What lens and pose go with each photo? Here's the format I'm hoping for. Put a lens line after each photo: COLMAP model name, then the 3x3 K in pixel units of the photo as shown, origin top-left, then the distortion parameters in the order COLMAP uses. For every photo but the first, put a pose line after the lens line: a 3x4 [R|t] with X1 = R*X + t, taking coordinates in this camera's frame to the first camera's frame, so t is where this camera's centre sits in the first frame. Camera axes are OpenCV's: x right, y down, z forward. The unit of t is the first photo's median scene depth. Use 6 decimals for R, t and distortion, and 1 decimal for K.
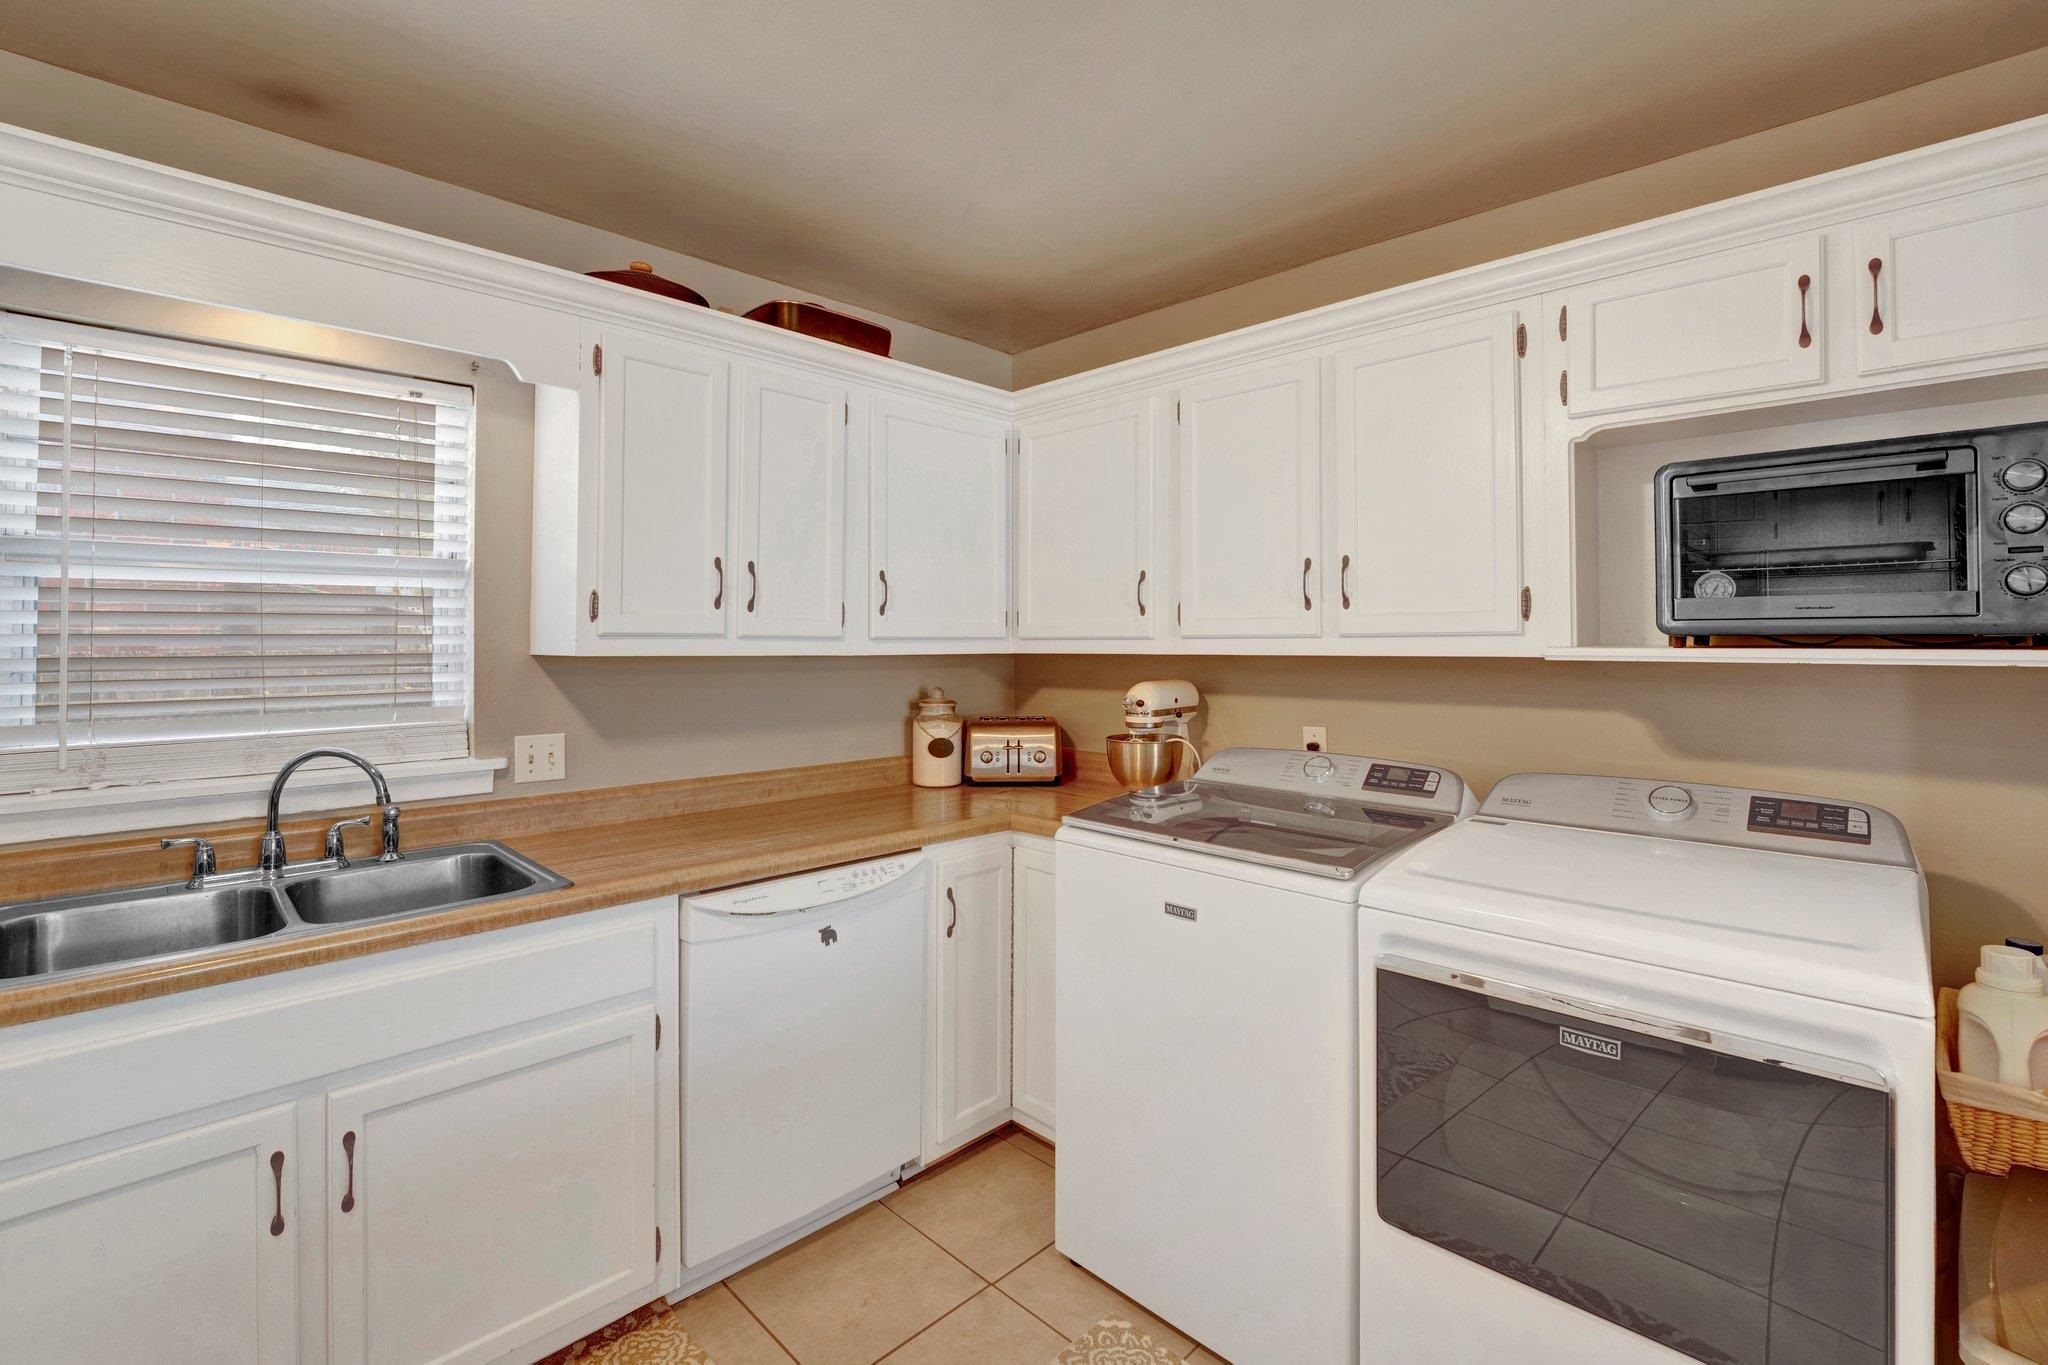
lens RADIAL K [[886.7, 0, 1013.8], [0, 886.7, 629.3], [0, 0, 1]] dist [-0.021300, 0.000937]
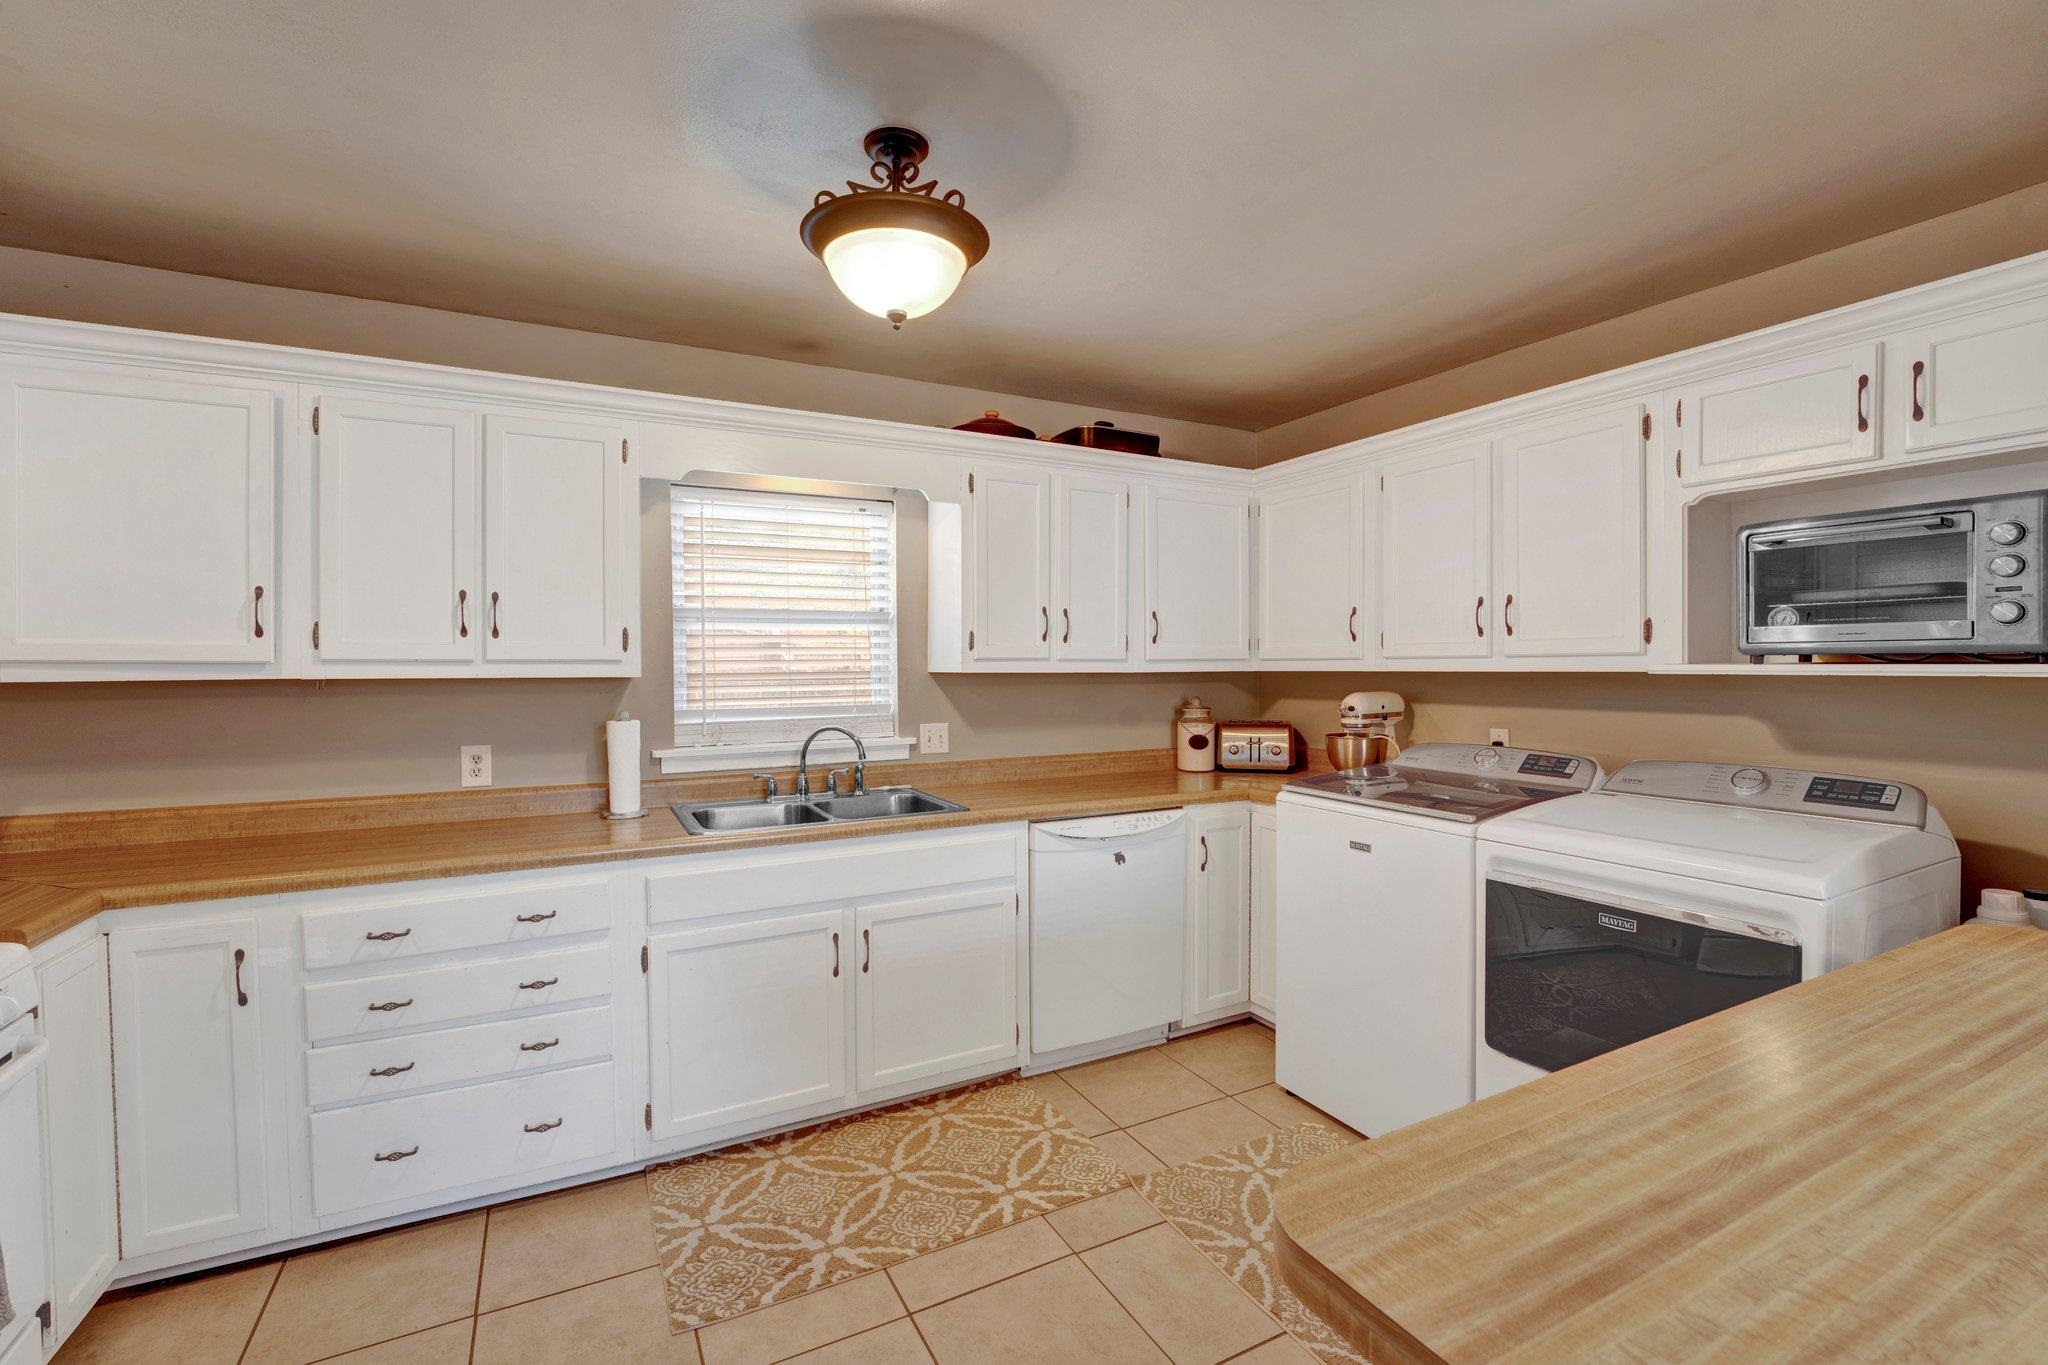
lens RADIAL K [[886.7, 0, 1025.3], [0, 886.7, 675.8], [0, 0, 1]] dist [-0.021300, 0.000937]
pose [[0.958367, -0.000889, -0.285537, 0.064234], [0.009207, 0.999571, 0.027791, -0.006390], [0.285390, -0.029263, 0.957965, -0.461417]]
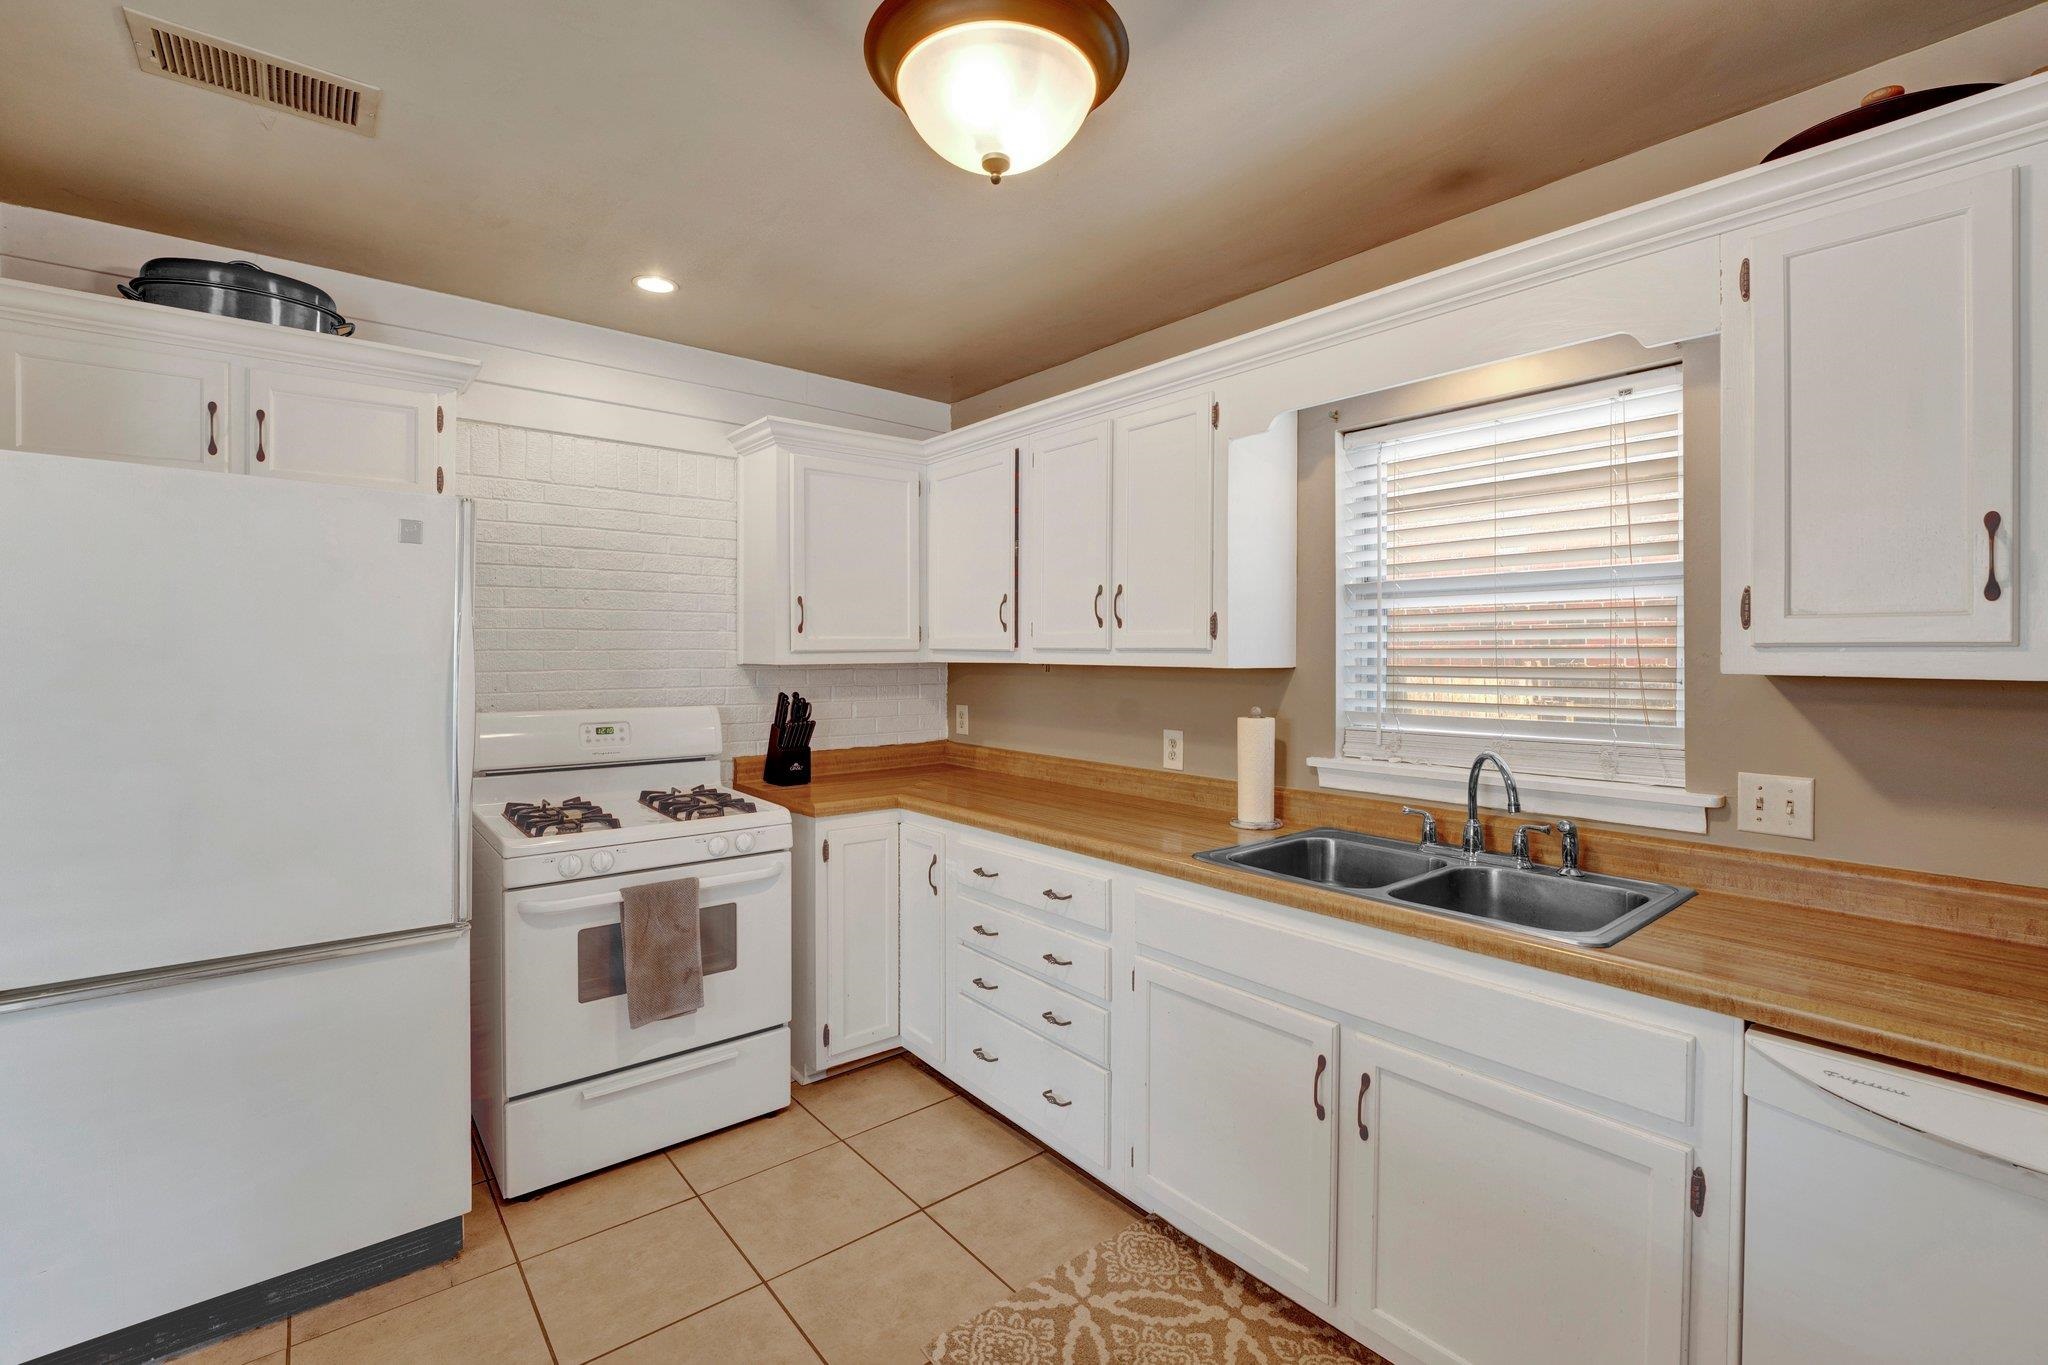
lens RADIAL K [[886.7, 0, 1011.7], [0, 886.7, 659.1], [0, 0, 1]] dist [-0.021300, 0.000937]
pose [[-0.097002, 0.004686, -0.995273, 0.301493], [0.012211, 0.999919, 0.003518, 0.007284], [0.995209, -0.011812, -0.097051, 0.424624]]
